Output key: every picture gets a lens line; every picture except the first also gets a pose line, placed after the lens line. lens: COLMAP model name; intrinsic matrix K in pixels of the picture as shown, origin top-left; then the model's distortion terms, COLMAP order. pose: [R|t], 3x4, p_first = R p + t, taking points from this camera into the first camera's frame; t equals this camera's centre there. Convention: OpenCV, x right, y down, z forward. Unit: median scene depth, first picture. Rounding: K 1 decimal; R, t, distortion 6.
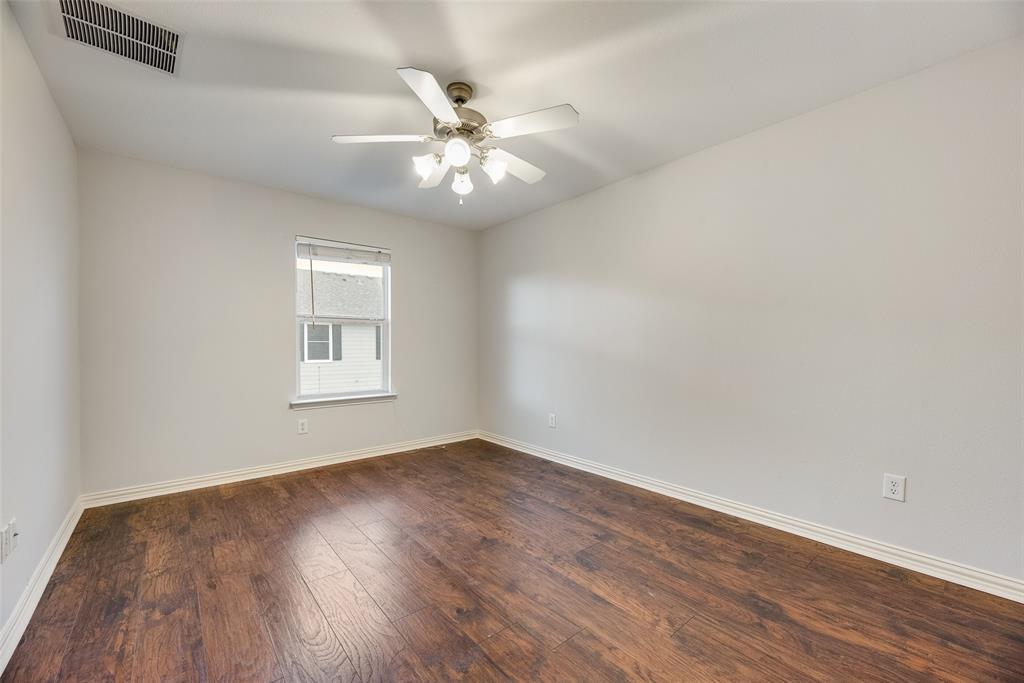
lens RADIAL K [[414.9, 0, 512.7], [0, 414.9, 340.7], [0, 0, 1]] dist [0.014597, -0.000058]
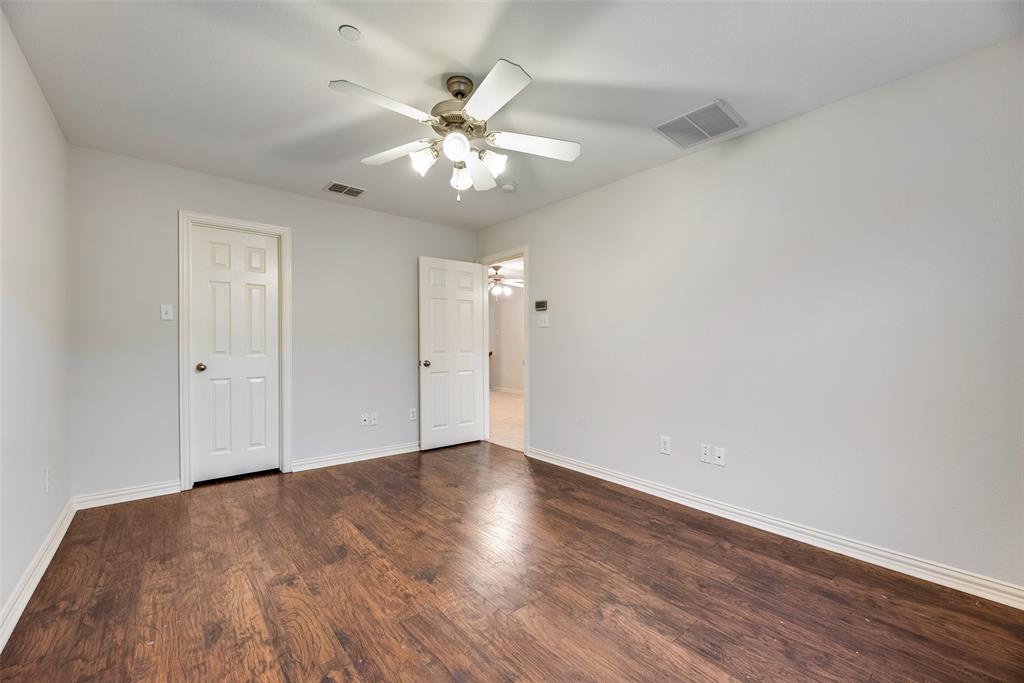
lens RADIAL K [[414.9, 0, 513.2], [0, 414.9, 344.9], [0, 0, 1]] dist [0.014597, -0.000058]
pose [[-0.999992, -0.001323, -0.003848, -0.254619], [-0.001287, 0.999955, -0.009447, 0.017223], [0.003860, -0.009442, -0.999948, 2.045574]]
